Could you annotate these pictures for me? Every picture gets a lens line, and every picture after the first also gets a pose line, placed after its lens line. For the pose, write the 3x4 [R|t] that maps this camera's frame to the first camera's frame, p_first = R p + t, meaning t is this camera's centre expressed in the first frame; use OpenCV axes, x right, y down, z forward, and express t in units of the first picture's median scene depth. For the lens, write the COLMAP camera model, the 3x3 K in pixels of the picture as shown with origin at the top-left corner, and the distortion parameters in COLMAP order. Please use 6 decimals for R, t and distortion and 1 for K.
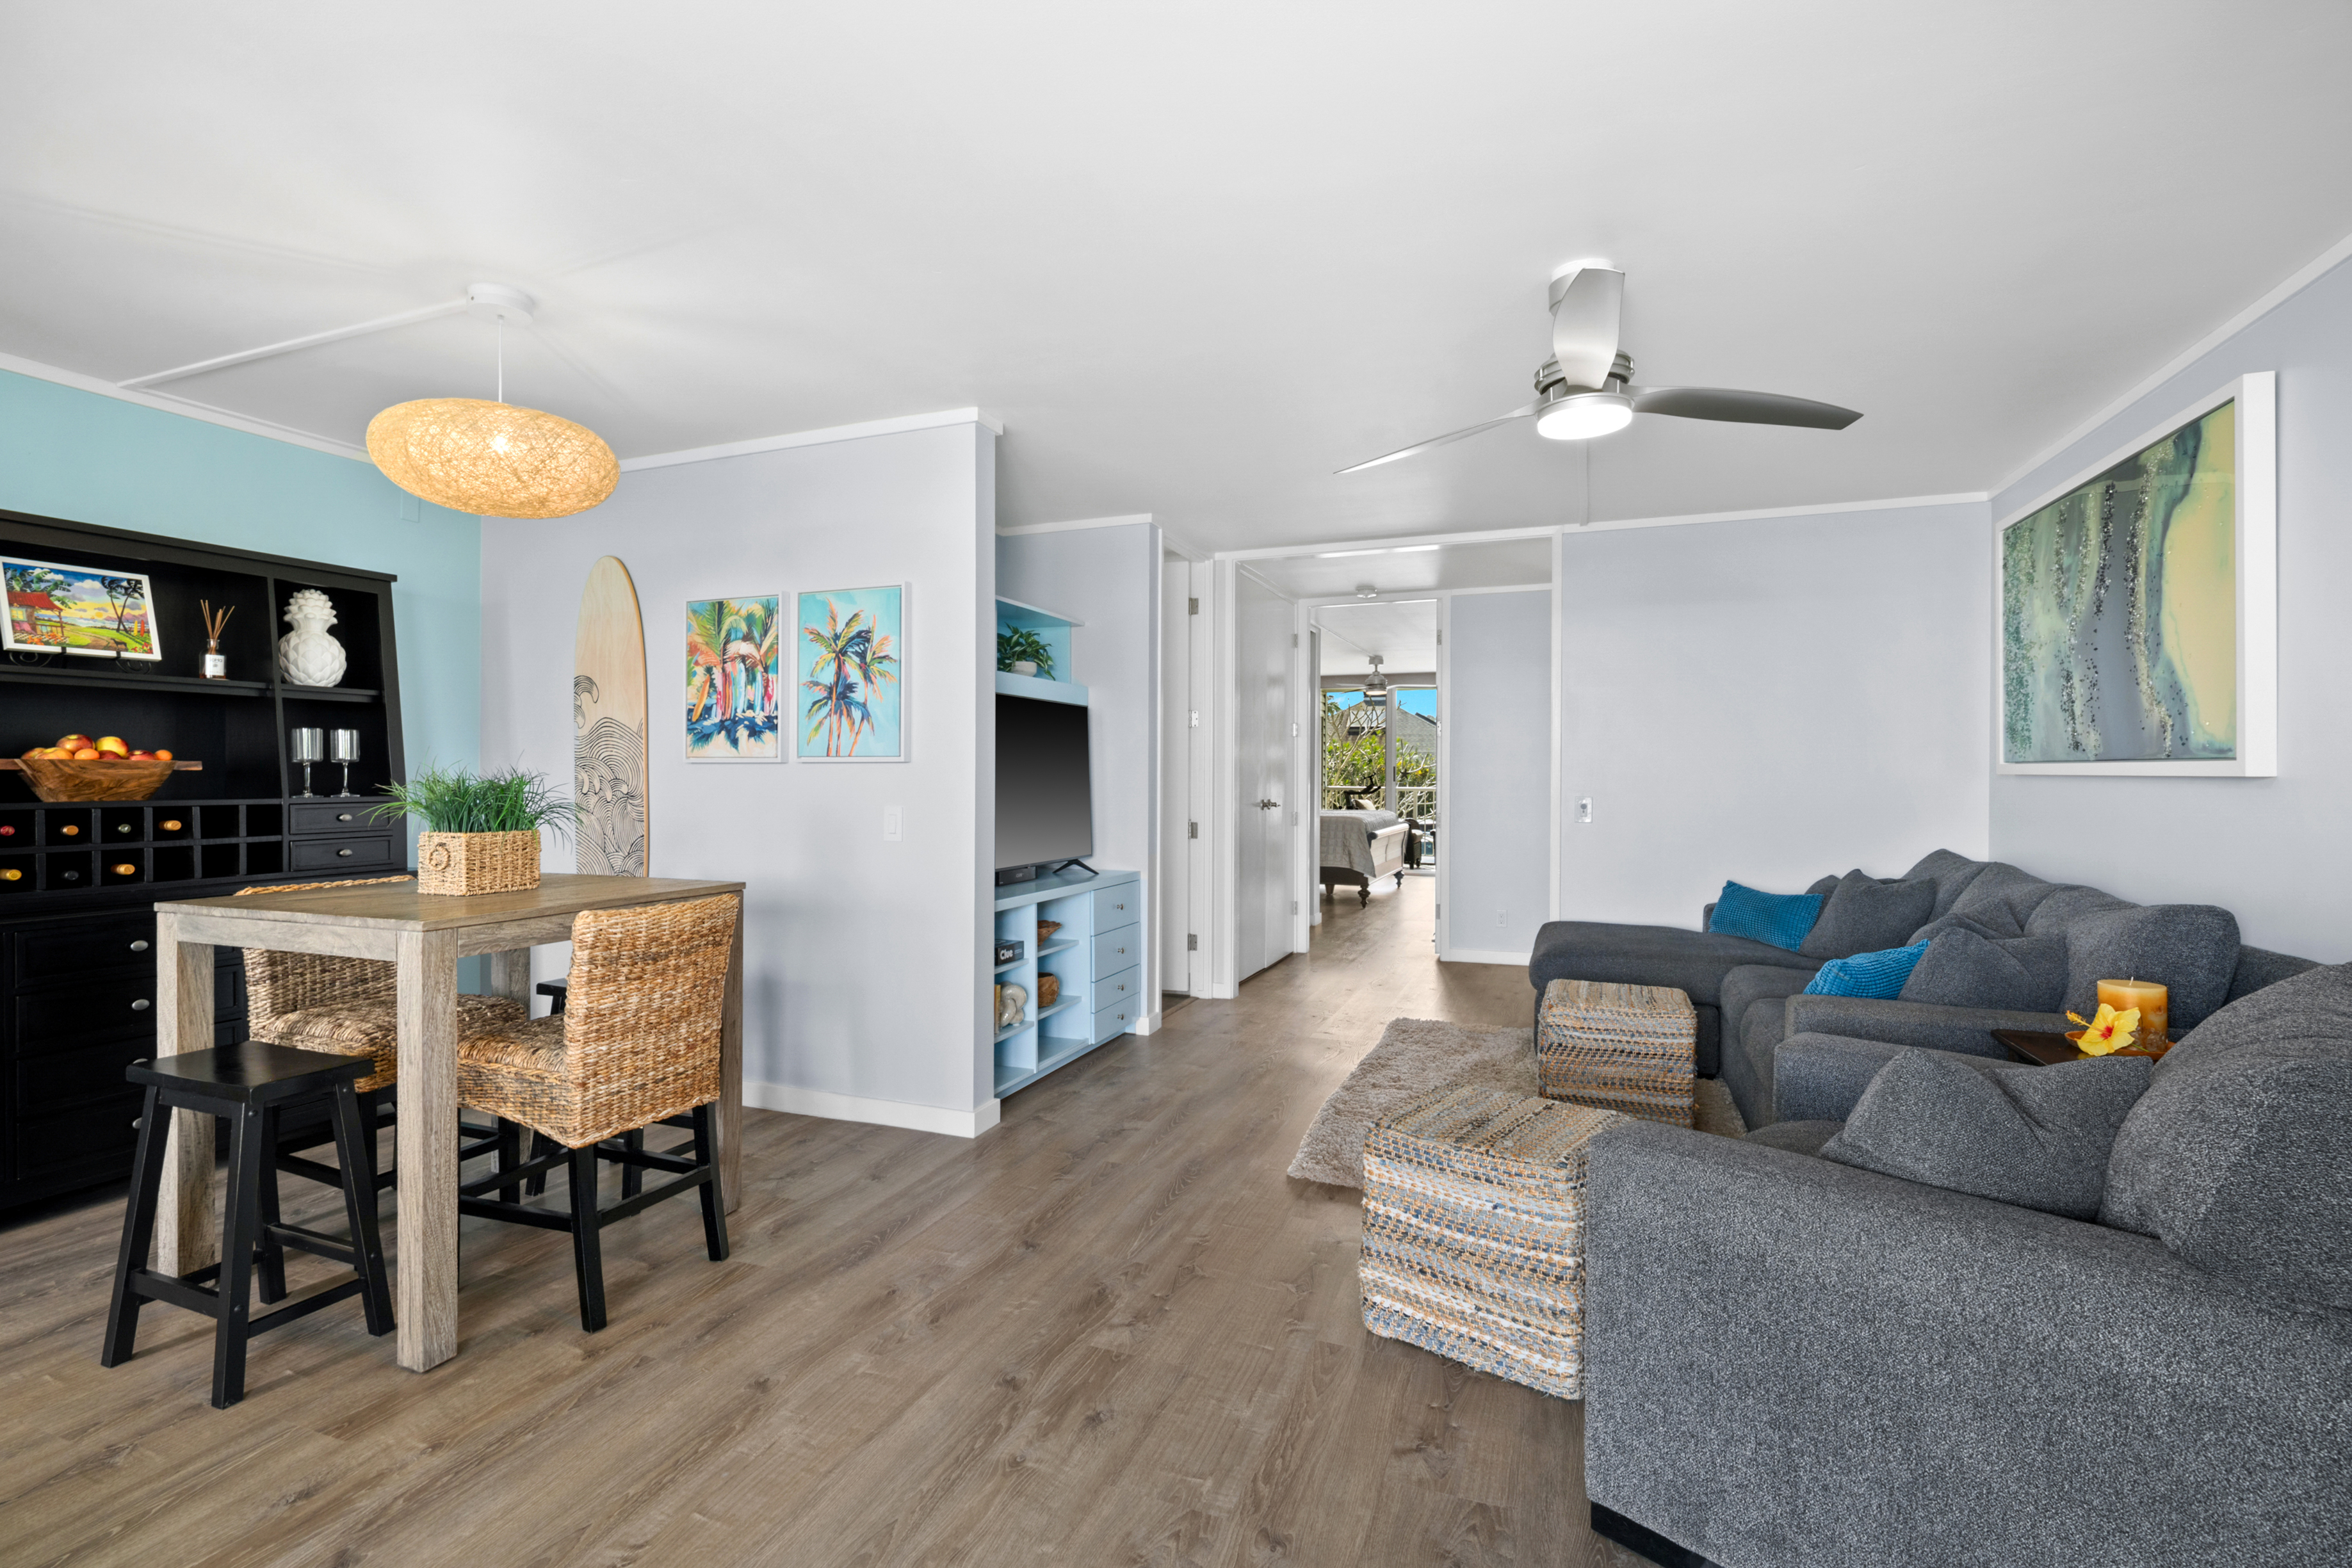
lens RADIAL K [[1077.0, 0, 1164.7], [0, 1077.0, 775.2], [0, 0, 1]] dist [-0.009229, 0.001596]
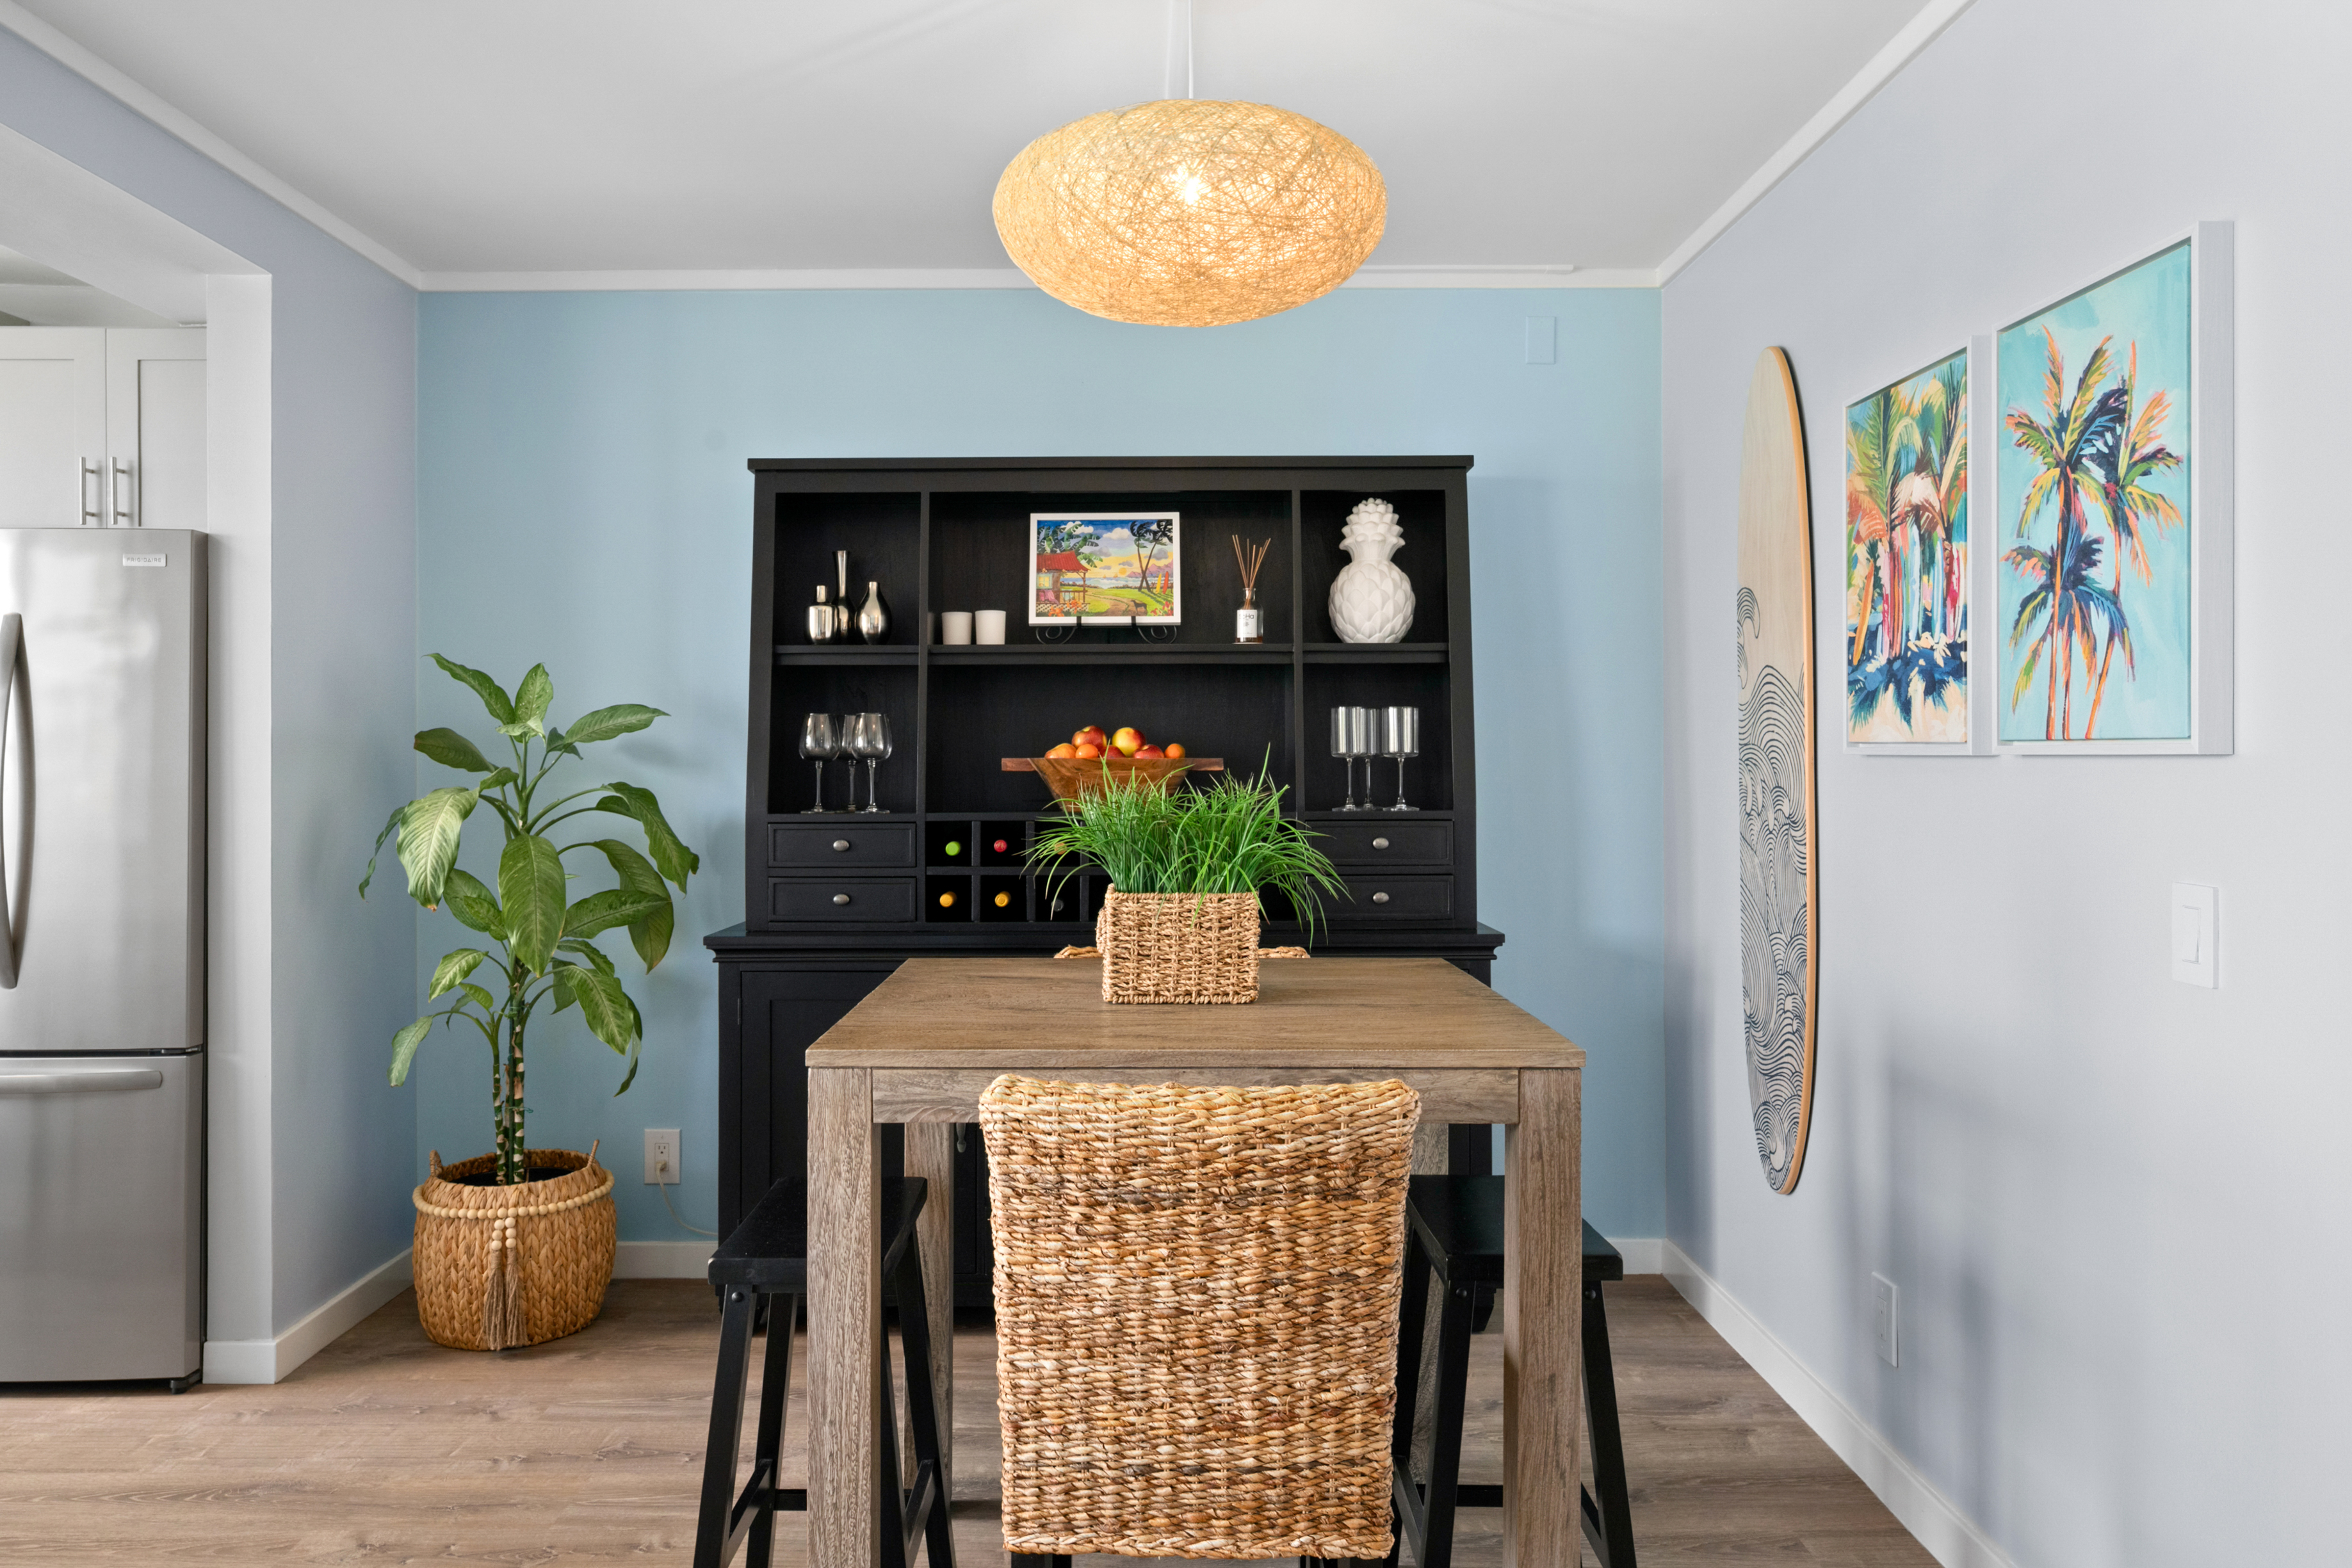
lens RADIAL K [[1679.8, 0, 1137.4], [0, 1679.8, 749.0], [0, 0, 1]] dist [-0.003202, -0.000470]
pose [[0.363111, -0.006234, -0.931725, 0.139177], [0.002396, 0.999981, -0.005757, -0.012893], [0.931743, -0.000142, 0.363119, 0.538906]]
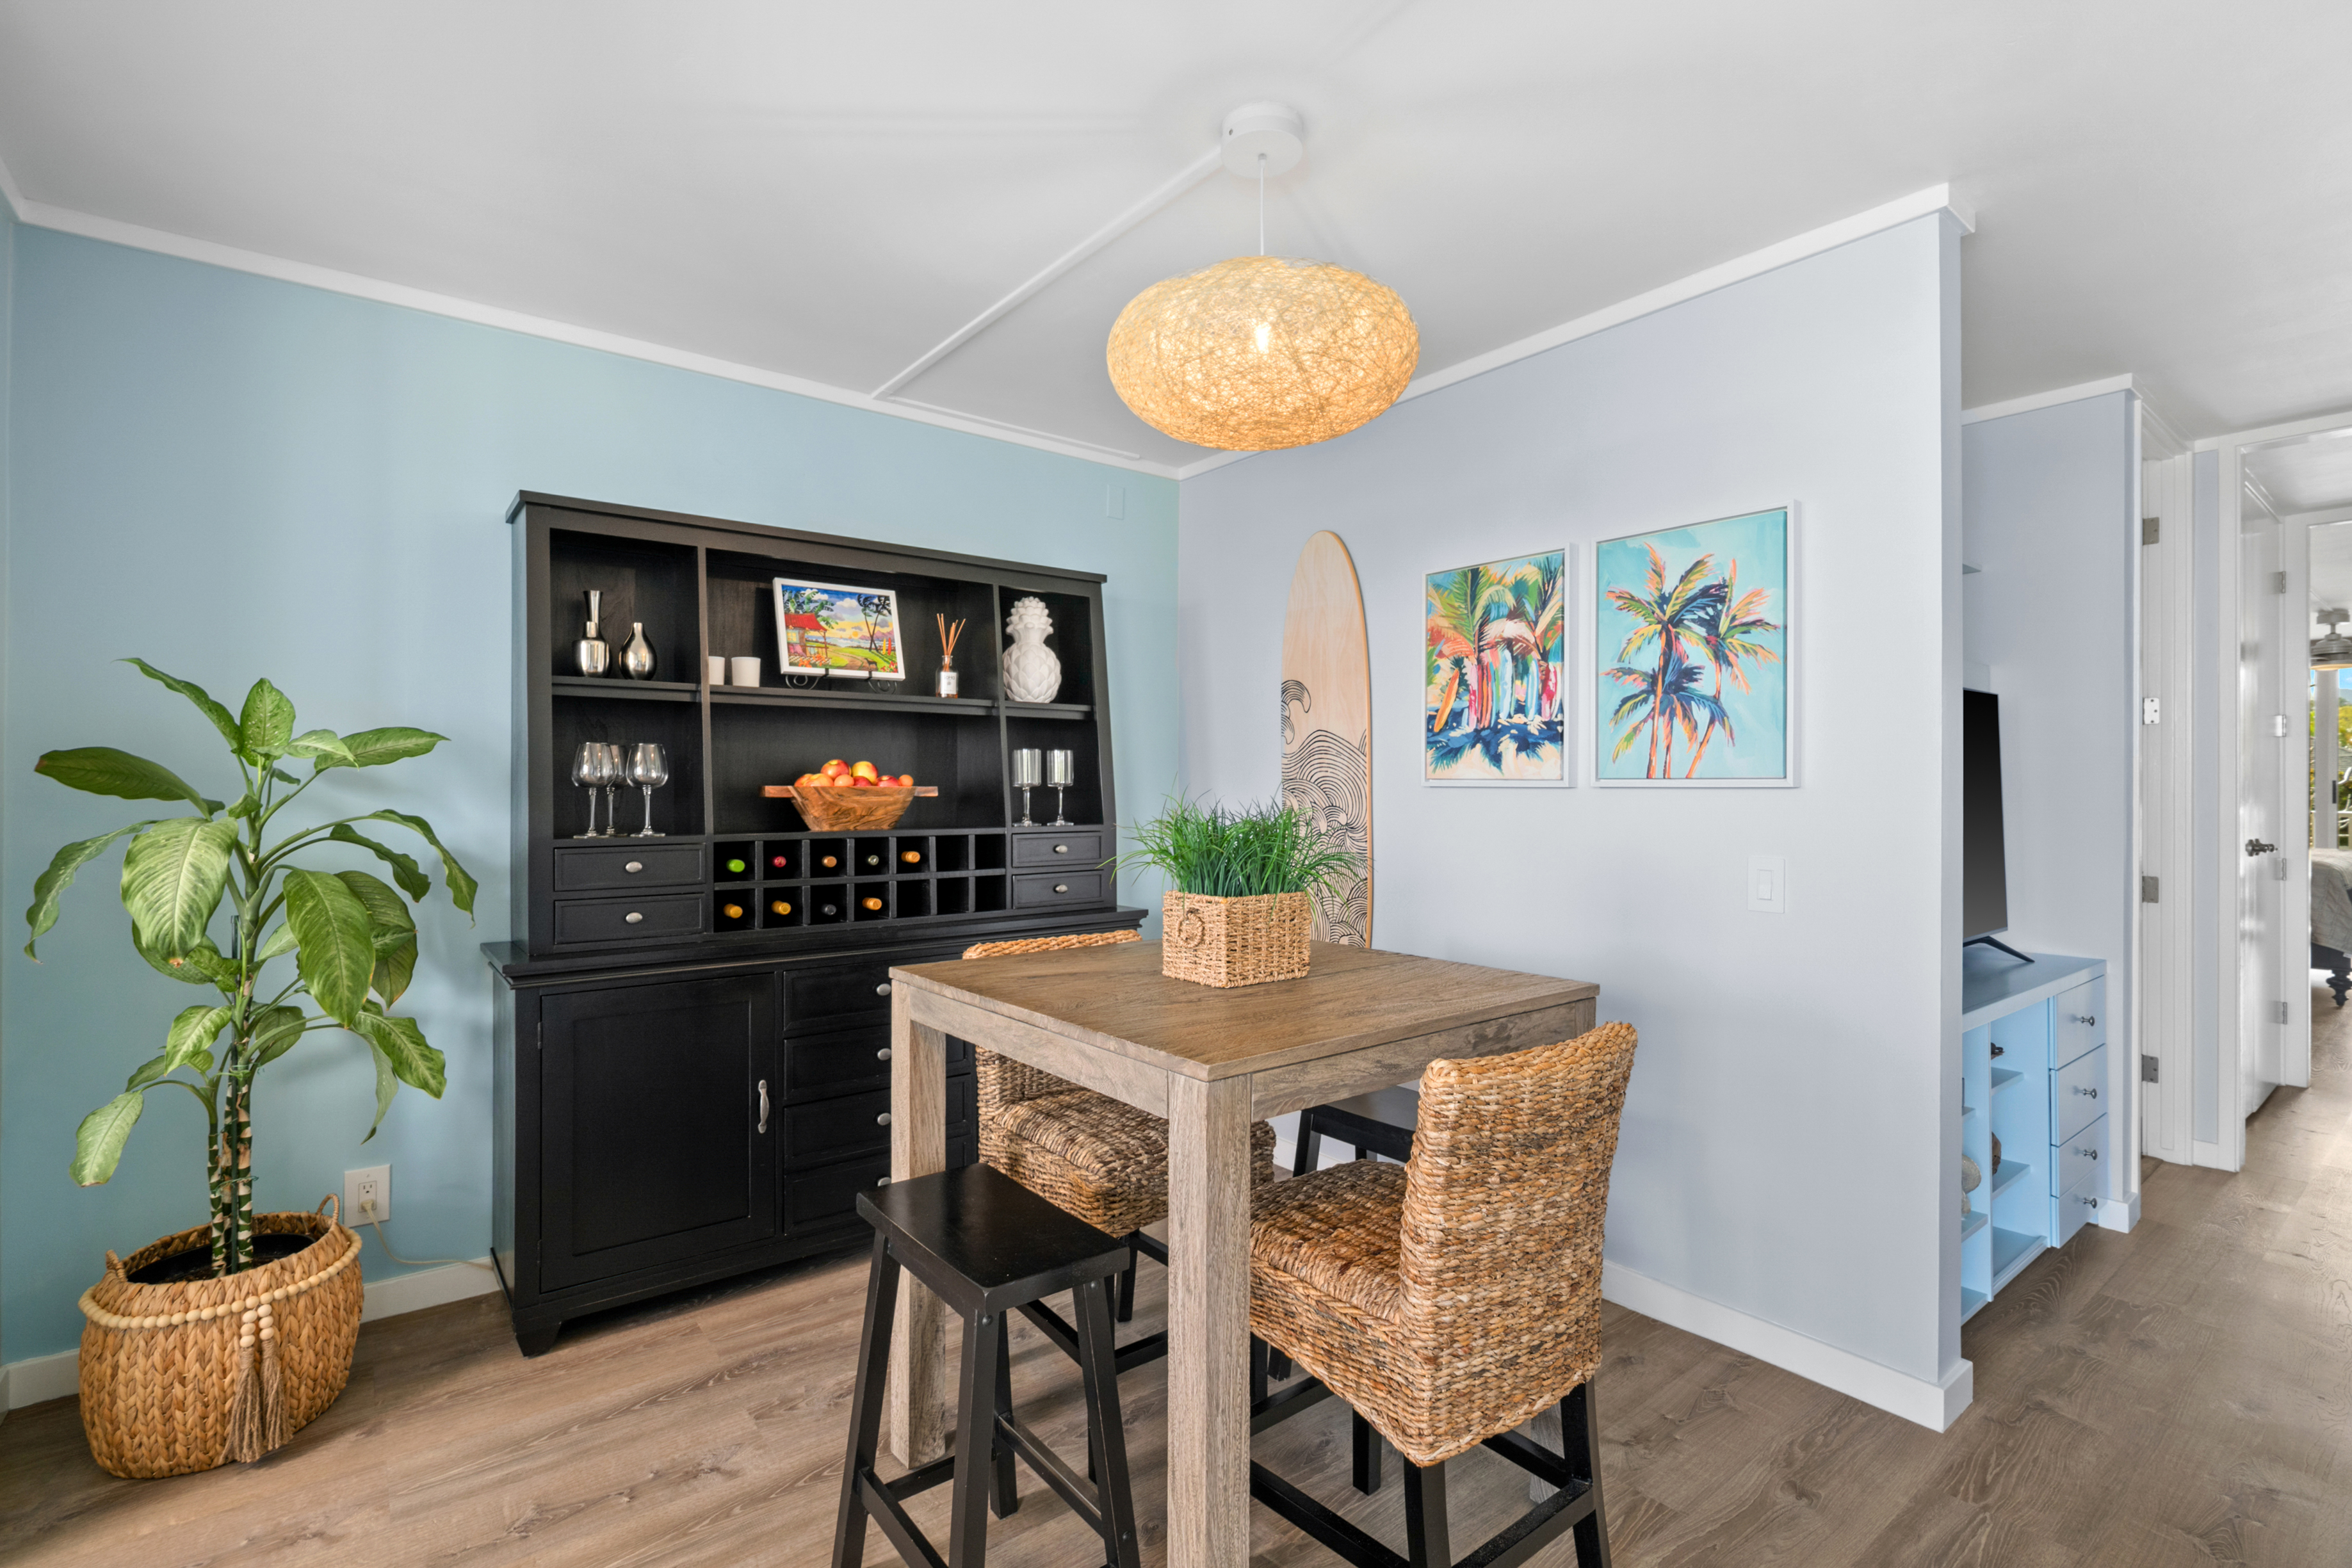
lens RADIAL K [[1077.0, 0, 1155.8], [0, 1077.0, 781.6], [0, 0, 1]] dist [-0.009229, 0.001596]
pose [[0.858954, -0.000930, -0.512052, -0.261190], [-0.001597, 0.999989, -0.004495, -0.013470], [0.512050, 0.004679, 0.858943, 0.297233]]
